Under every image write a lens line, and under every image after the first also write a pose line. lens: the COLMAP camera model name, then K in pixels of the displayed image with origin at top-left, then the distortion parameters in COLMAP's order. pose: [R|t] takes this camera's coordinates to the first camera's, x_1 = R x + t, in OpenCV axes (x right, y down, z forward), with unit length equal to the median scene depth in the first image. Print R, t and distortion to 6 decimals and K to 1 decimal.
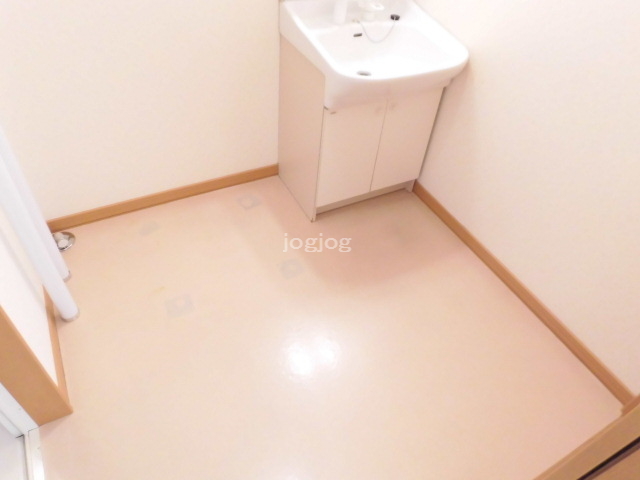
lens RADIAL K [[464.4, 0, 320.0], [0, 464.4, 240.0], [0, 0, 1]] dist [-0.070506, -0.001323]
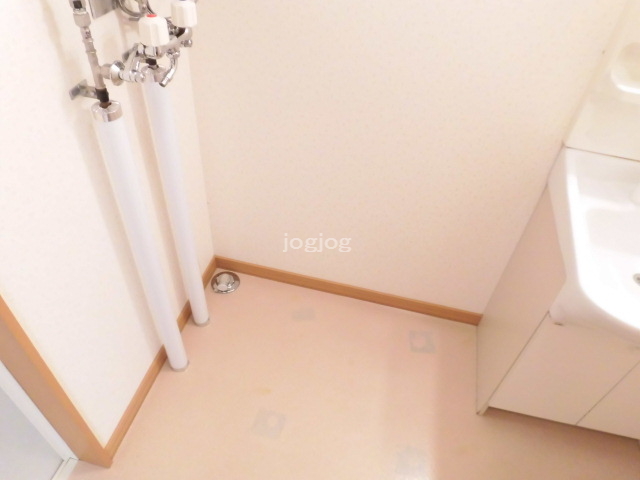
lens RADIAL K [[464.4, 0, 320.0], [0, 464.4, 240.0], [0, 0, 1]] dist [-0.070506, -0.001323]
pose [[0.755695, 0.435502, -0.489146, 0.030211], [-0.470477, 0.880560, 0.057137, -0.219606], [0.455606, 0.186954, 0.870328, 0.204757]]
